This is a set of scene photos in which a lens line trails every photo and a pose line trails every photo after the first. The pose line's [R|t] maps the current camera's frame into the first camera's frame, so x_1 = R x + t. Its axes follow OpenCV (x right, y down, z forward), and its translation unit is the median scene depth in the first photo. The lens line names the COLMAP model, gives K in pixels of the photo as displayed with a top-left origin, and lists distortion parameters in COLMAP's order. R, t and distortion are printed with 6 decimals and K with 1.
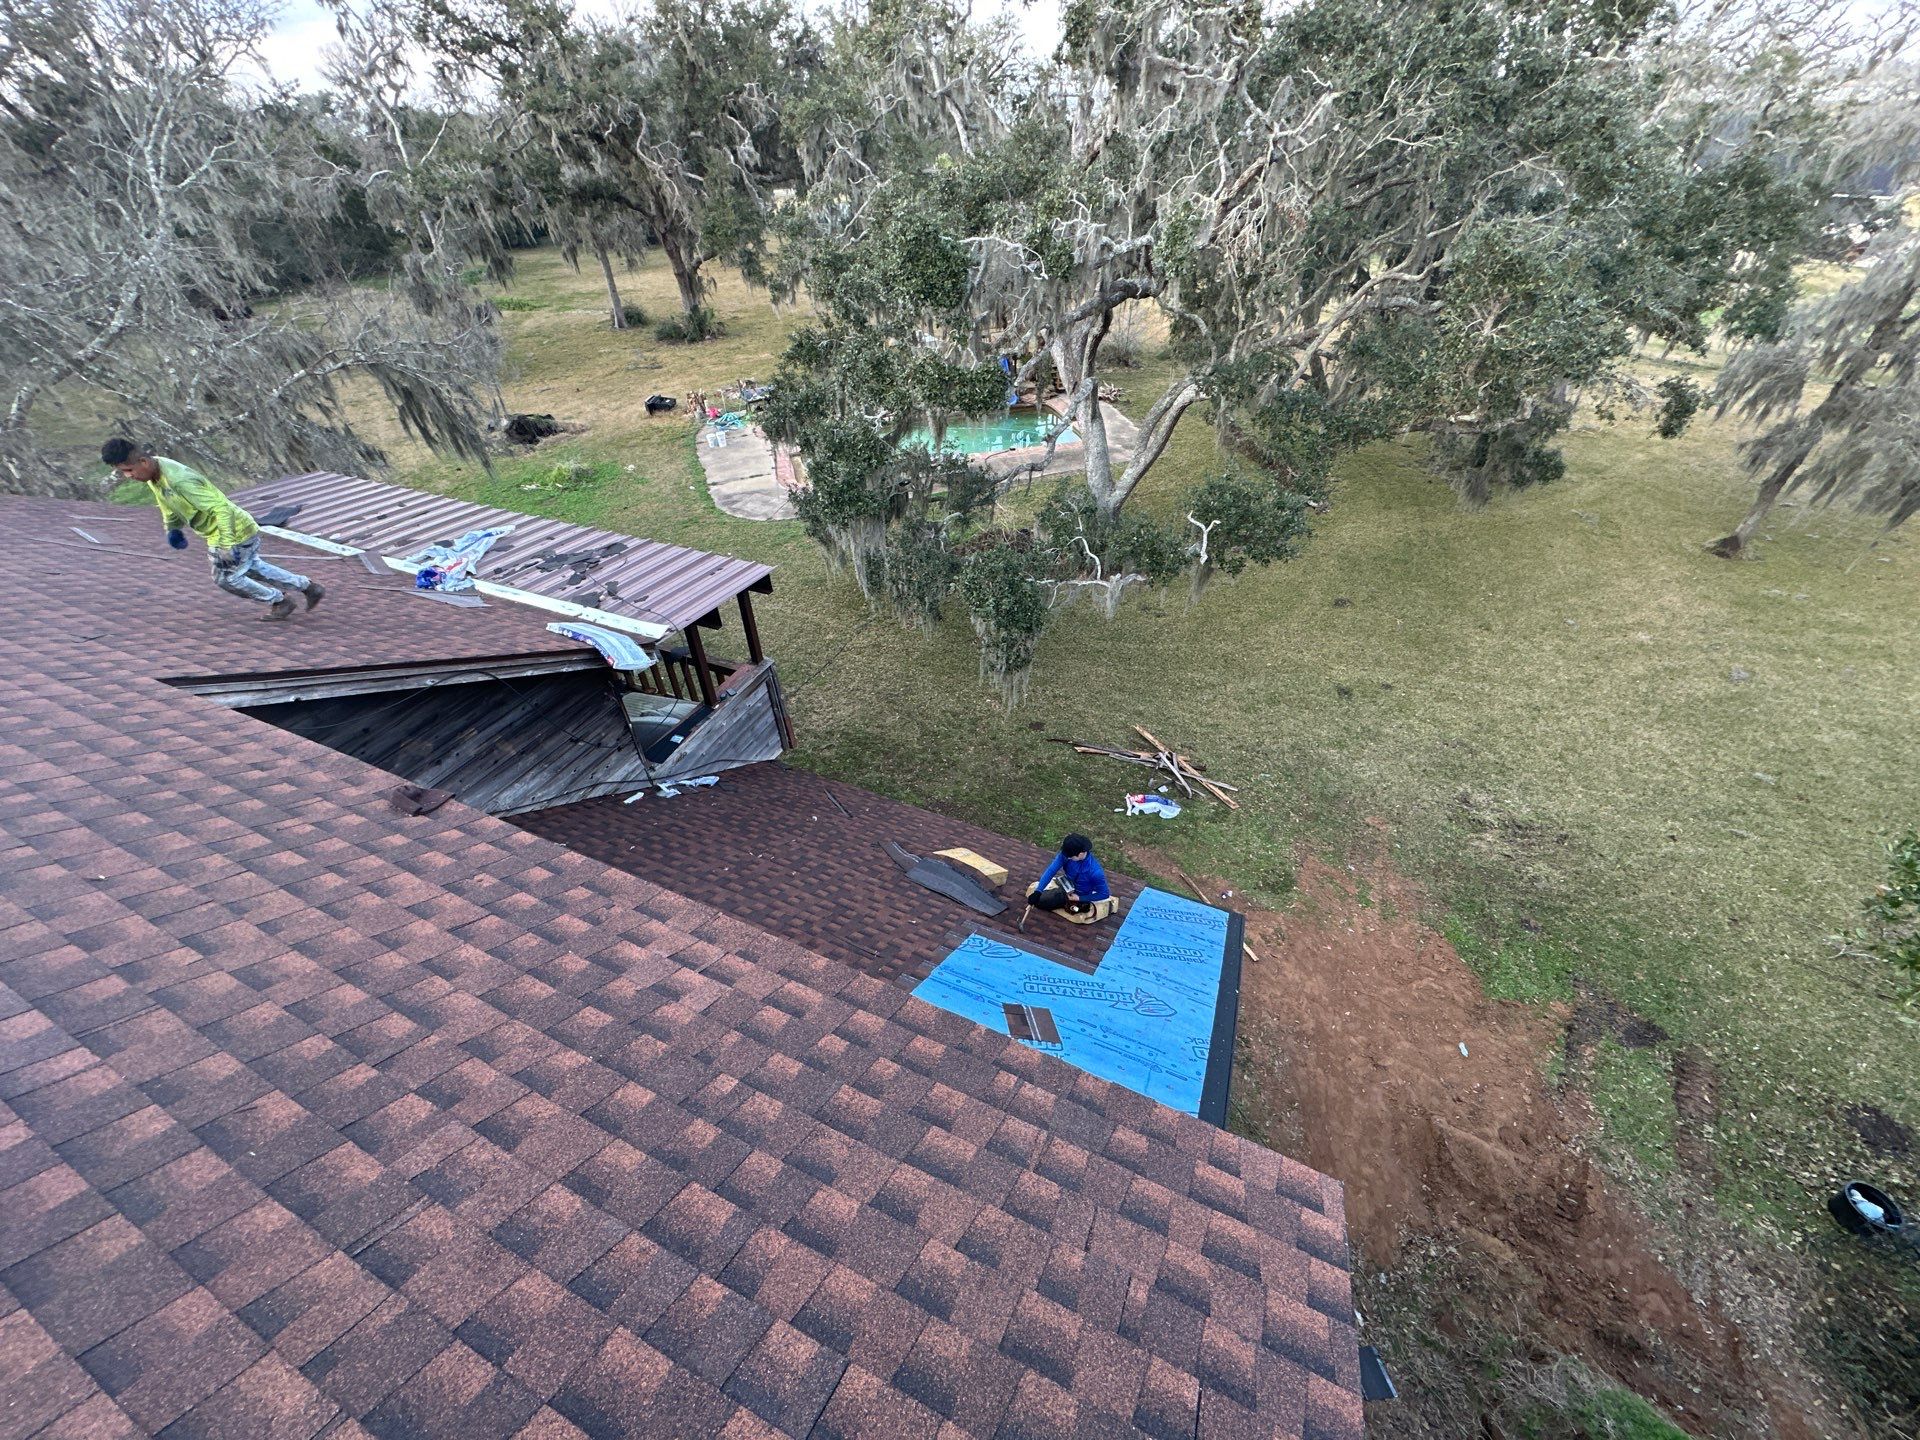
lens RADIAL K [[765.8, 0, 966.3], [0, 765.8, 724.7], [0, 0, 1]] dist [-0.001524, -0.000247]
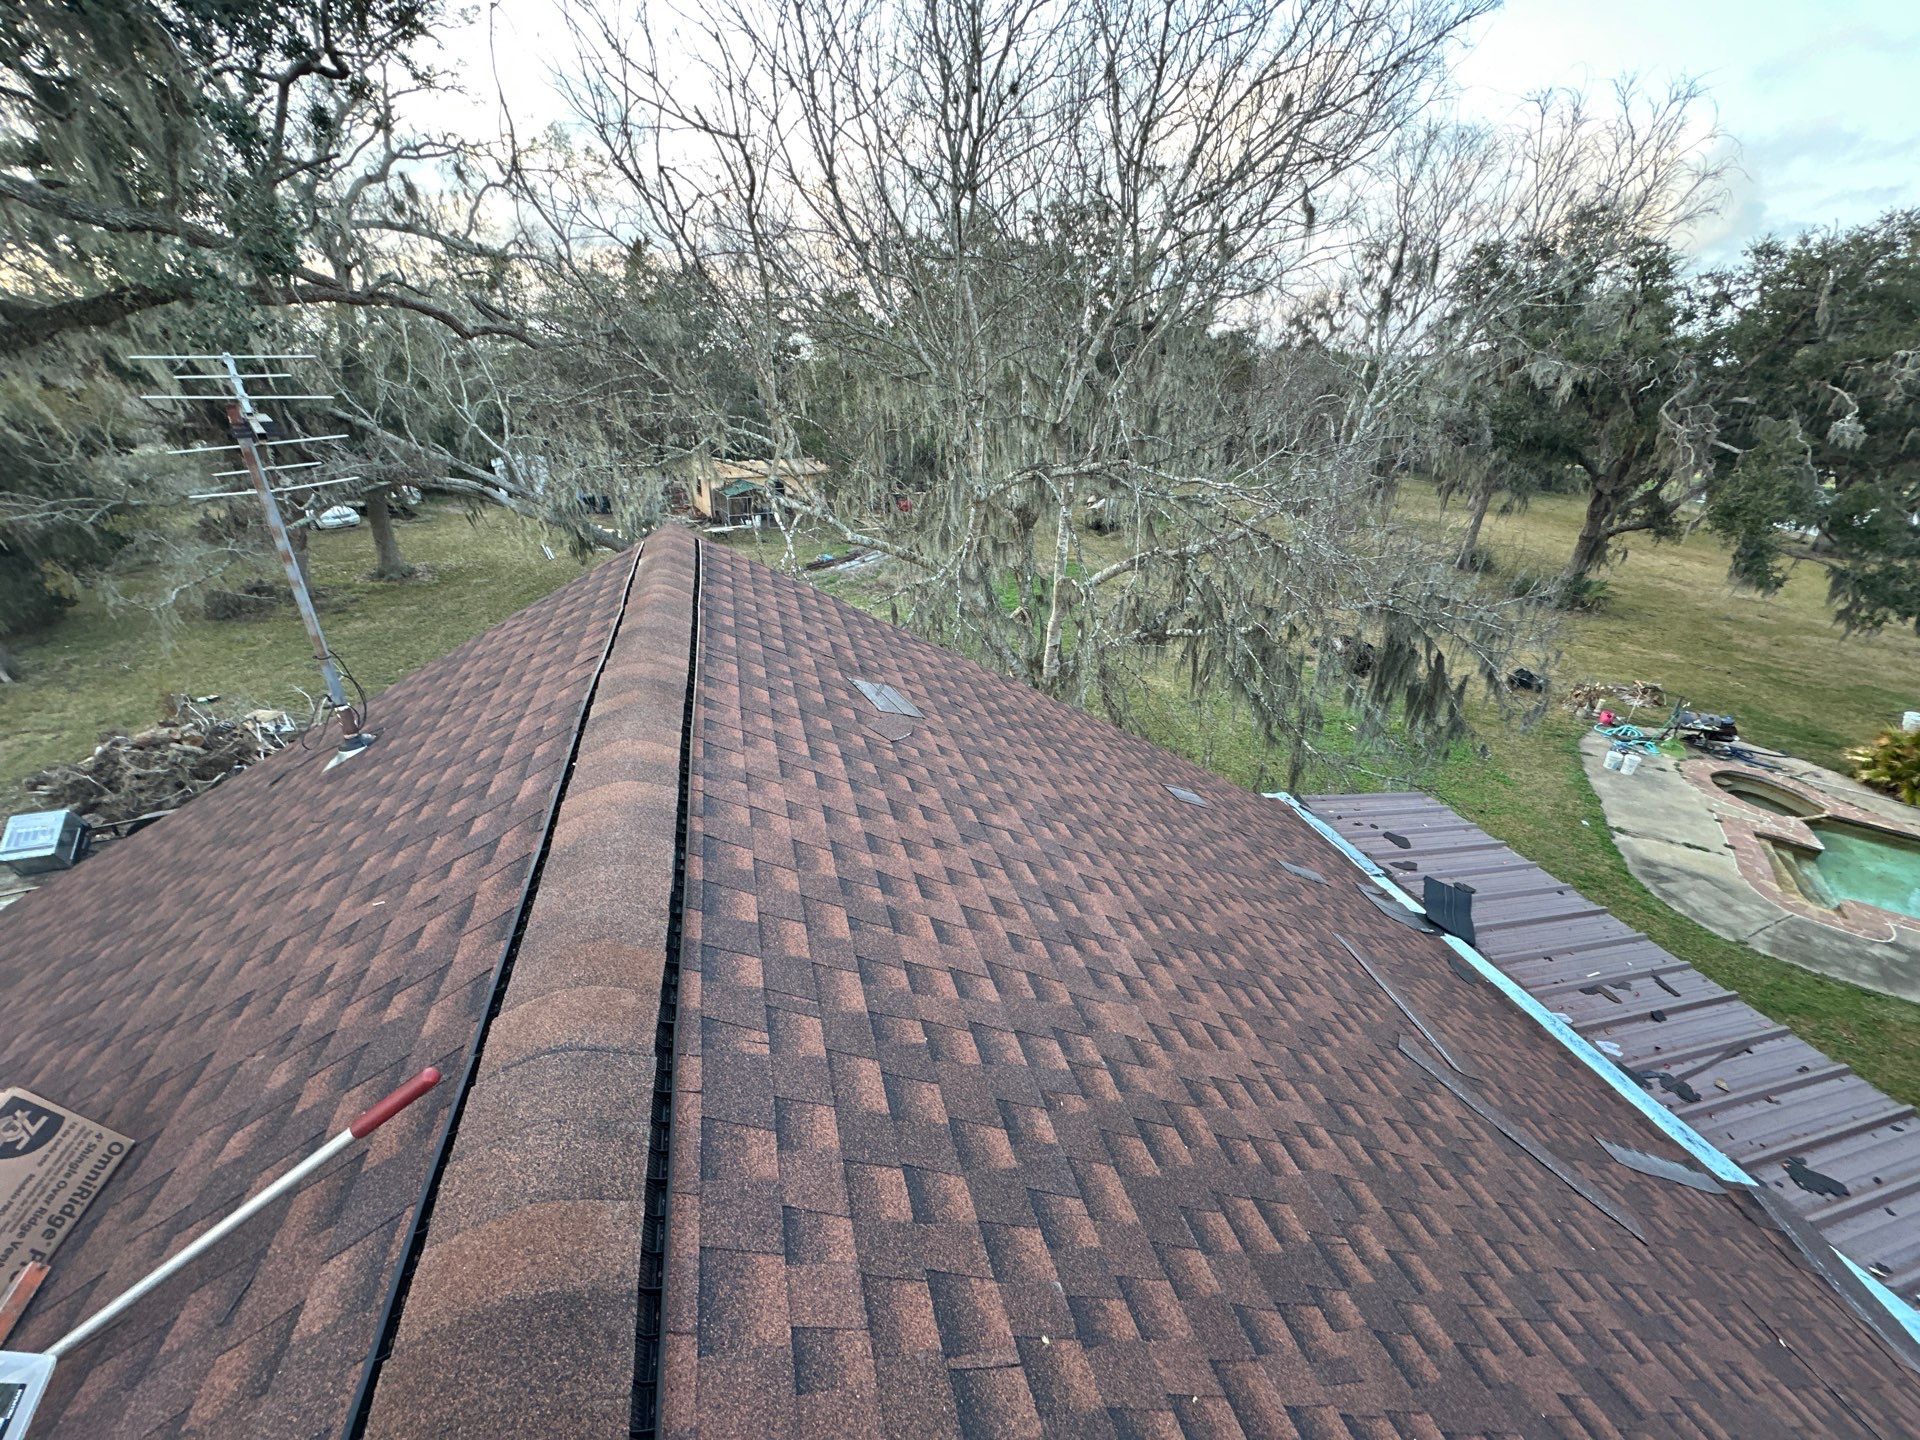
lens RADIAL K [[765.8, 0, 961.8], [0, 765.8, 720.0], [0, 0, 1]] dist [-0.001524, -0.000247]
pose [[0.656880, 0.384890, -0.648358, -0.258063], [-0.522217, 0.852503, -0.023002, -0.058414], [0.543874, 0.353693, 0.760988, 0.087473]]
